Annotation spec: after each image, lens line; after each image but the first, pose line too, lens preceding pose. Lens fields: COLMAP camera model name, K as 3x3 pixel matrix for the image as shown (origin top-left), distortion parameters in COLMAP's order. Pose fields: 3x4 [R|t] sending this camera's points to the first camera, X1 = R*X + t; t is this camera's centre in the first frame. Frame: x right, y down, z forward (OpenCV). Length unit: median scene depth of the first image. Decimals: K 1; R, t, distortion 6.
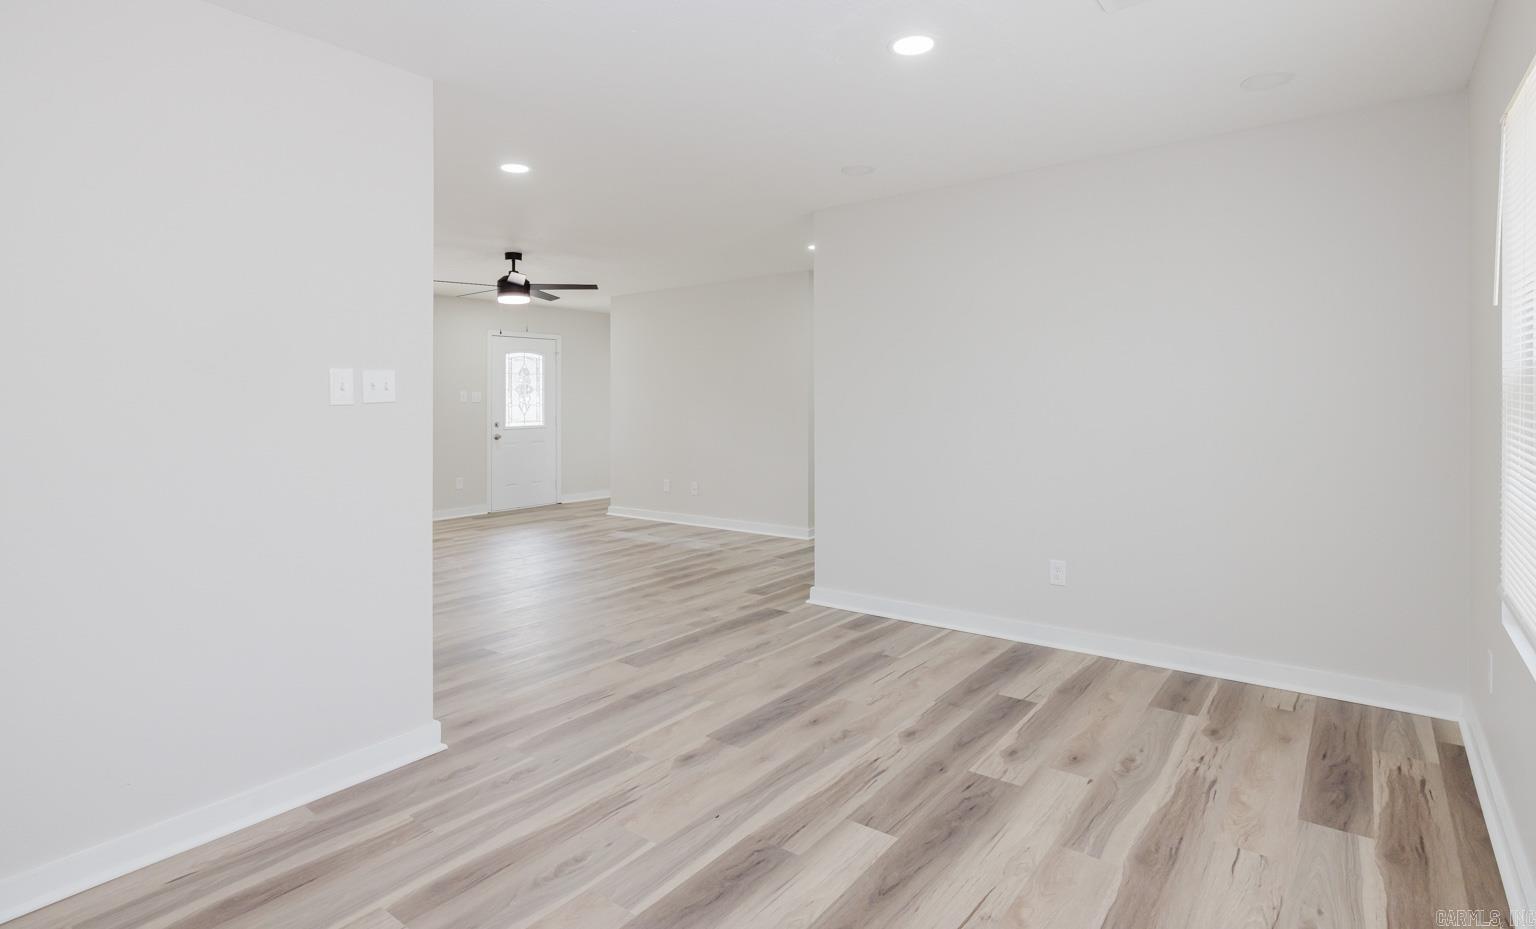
lens RADIAL K [[789.0, 0, 772.0], [0, 789.0, 395.2], [0, 0, 1]] dist [-0.001003, -0.000224]
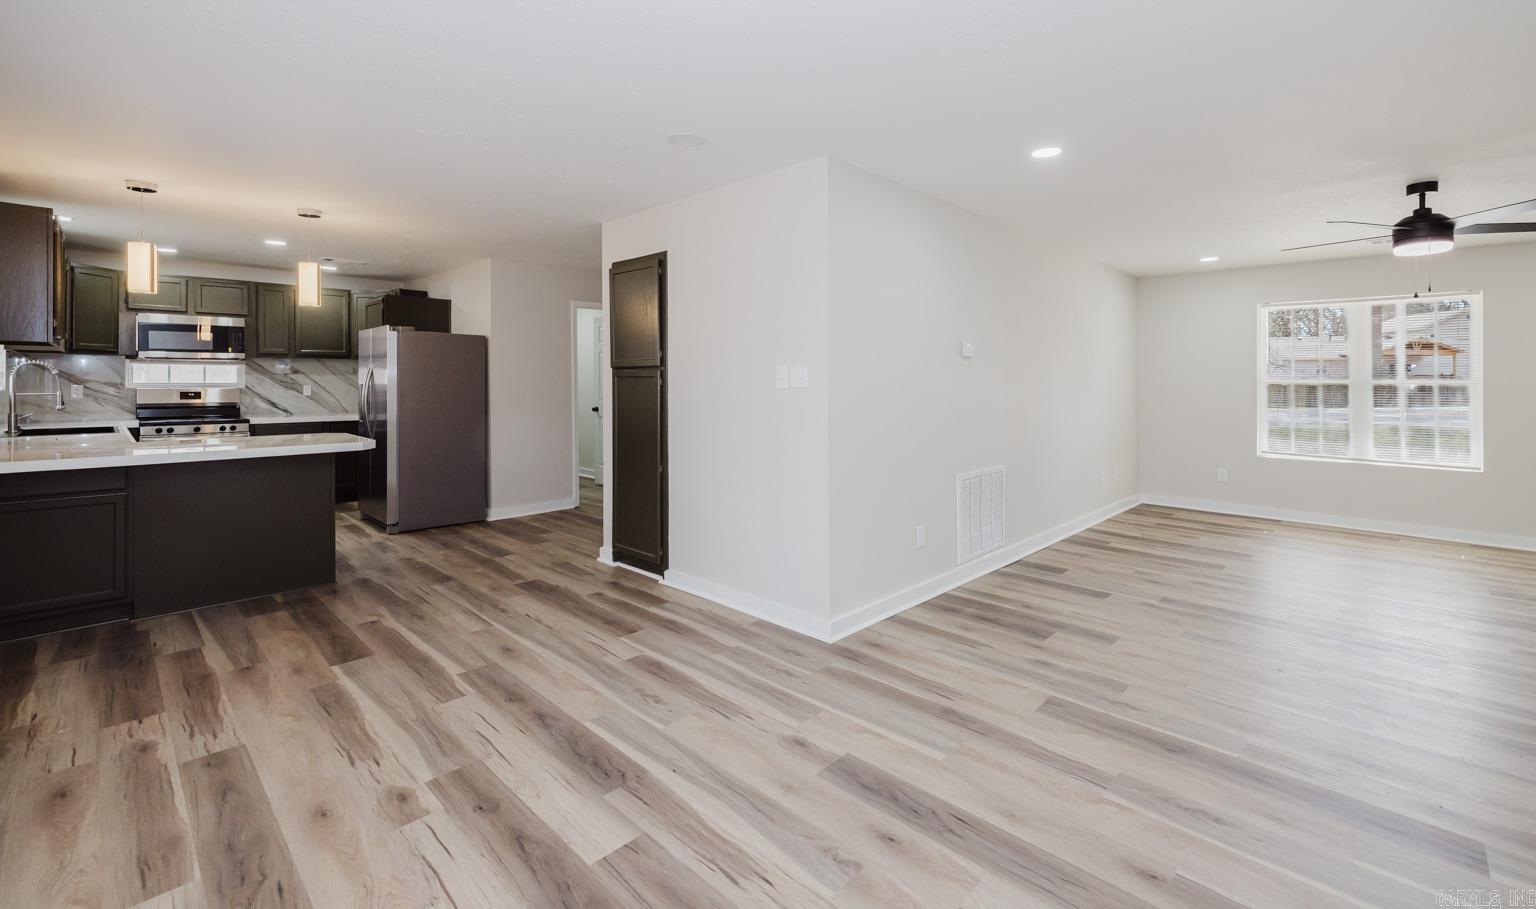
lens RADIAL K [[651.4, 0, 774.1], [0, 651.4, 393.2], [0, 0, 1]] dist [0.000795, 0.000170]
pose [[-0.120745, 0.029583, -0.992243, 0.766441], [0.000662, 0.999558, 0.029721, -0.019225], [0.992683, 0.002932, -0.120711, 1.133270]]
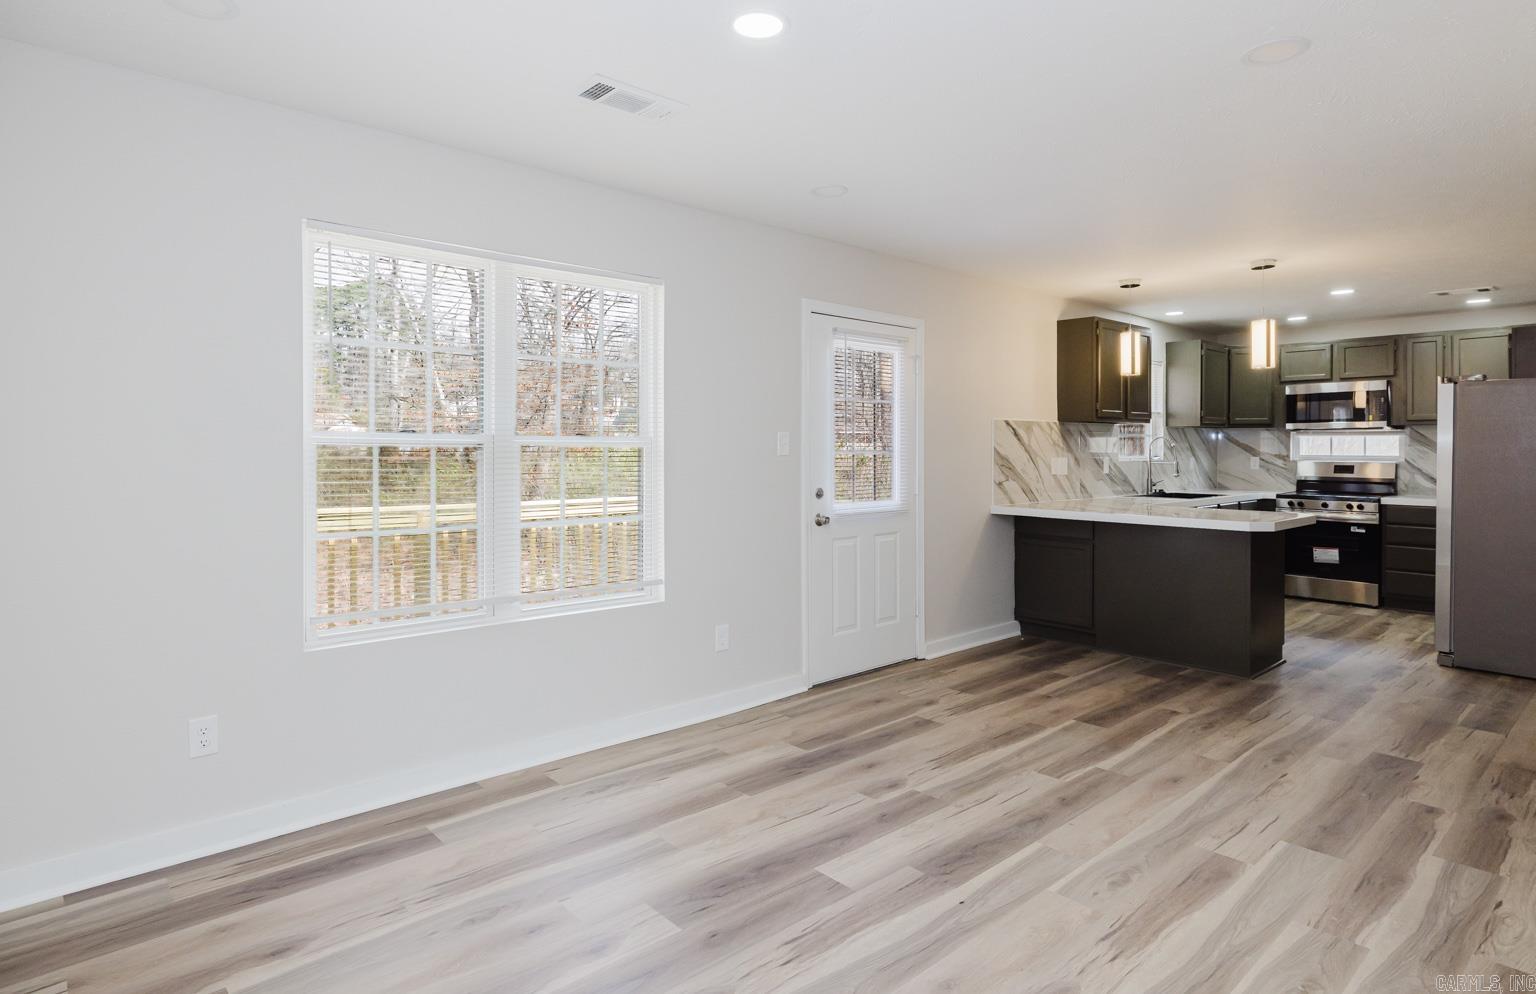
lens RADIAL K [[828.5, 0, 778.2], [0, 828.5, 450.5], [0, 0, 1]] dist [0.002511, -0.000881]
pose [[-0.983151, 0.007499, 0.182641, -0.002332], [0.006692, 0.999965, -0.005036, -0.002025], [-0.182672, -0.003729, -0.983167, 1.835457]]
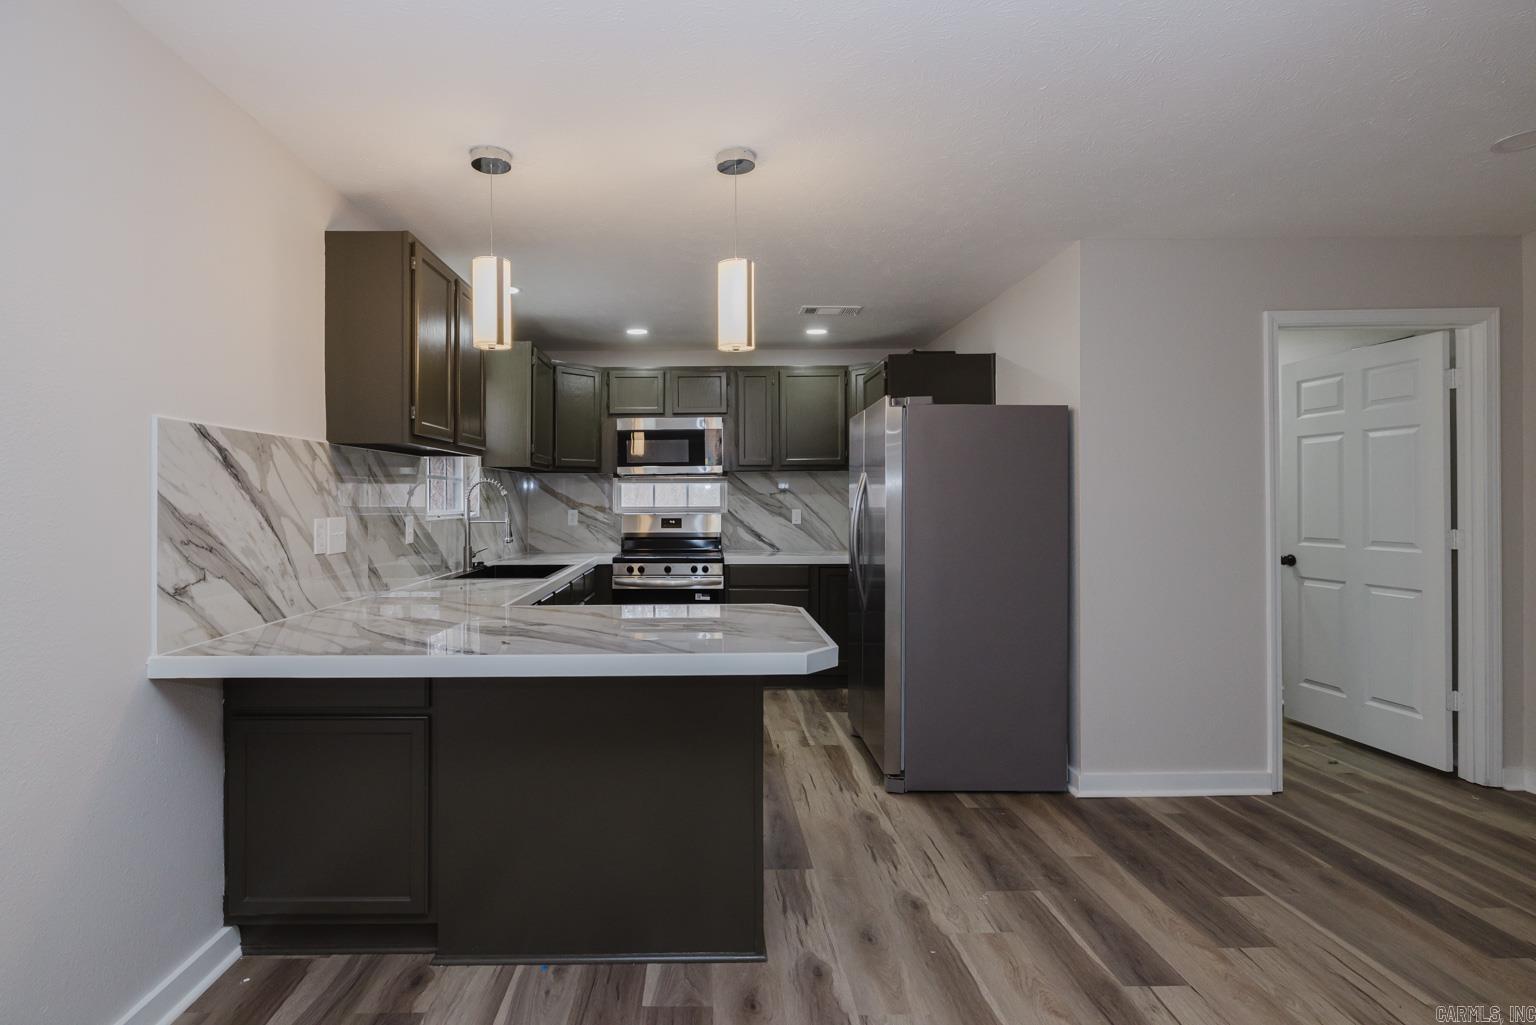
lens RADIAL K [[770.1, 0, 714.8], [0, 770.1, 501.8], [0, 0, 1]] dist [-0.001151, 0.000217]
pose [[-0.790355, 0.013345, -0.612504, -0.131094], [0.014985, 0.999885, 0.002448, -0.004429], [0.612466, -0.007244, -0.790464, 0.504374]]
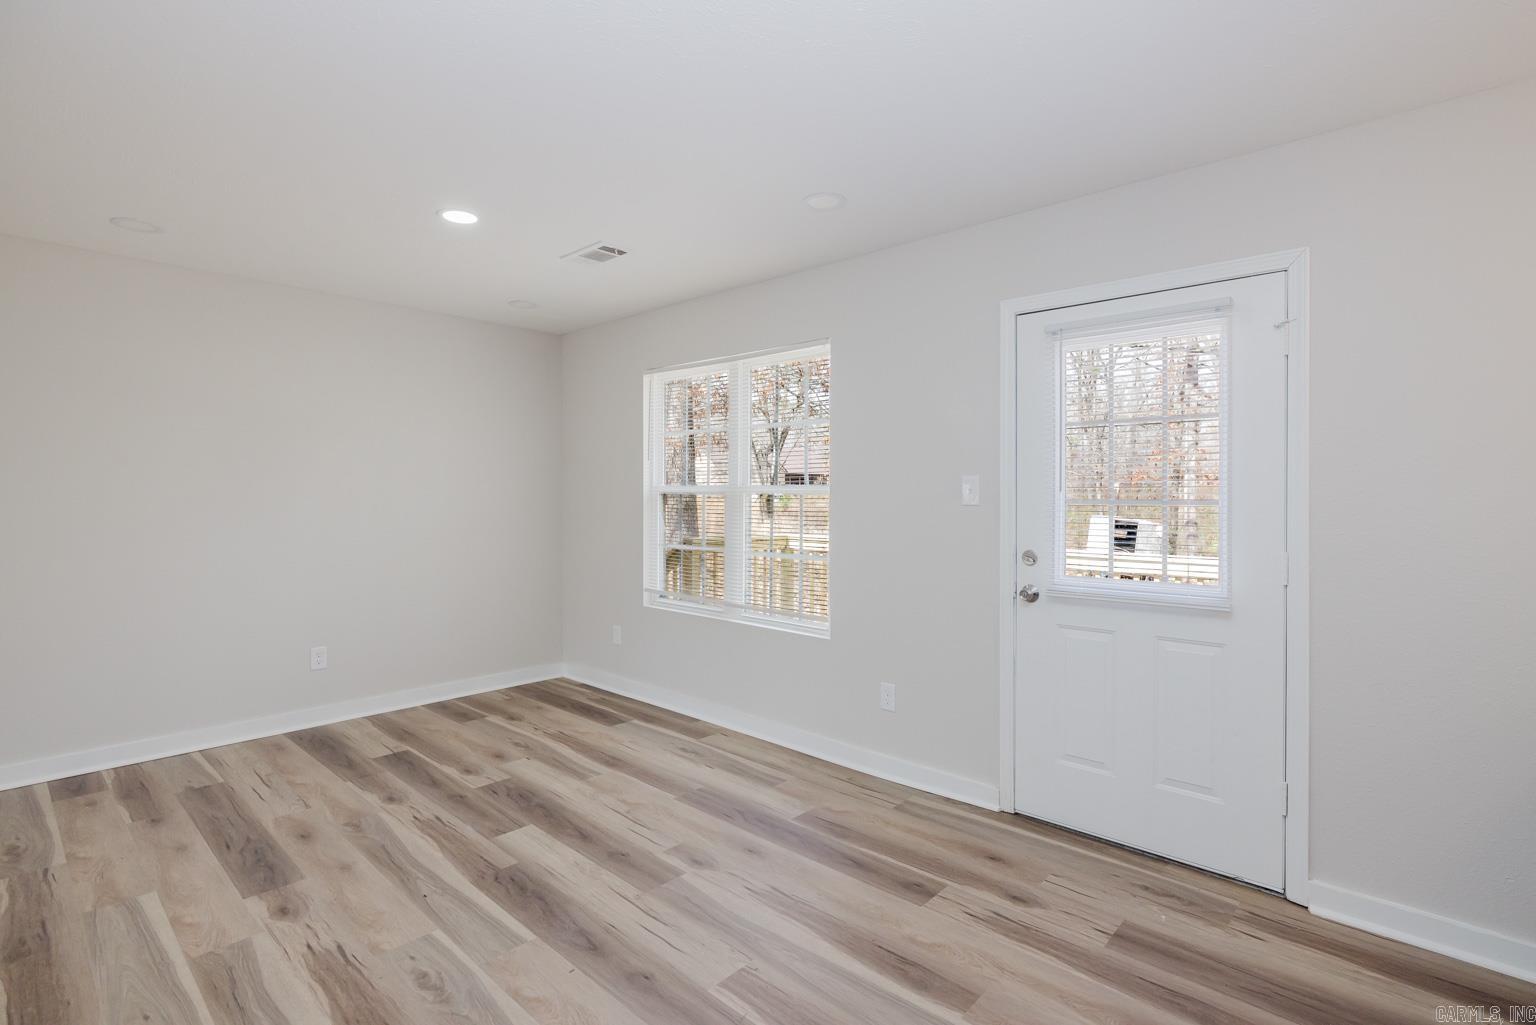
lens RADIAL K [[722.8, 0, 772.2], [0, 722.8, 503.4], [0, 0, 1]] dist [-0.002058, 0.000440]
pose [[0.090826, 0.000902, 0.995866, -0.914872], [-0.008789, 0.999961, -0.000104, -0.001360], [-0.995828, -0.008743, 0.090830, 0.408911]]
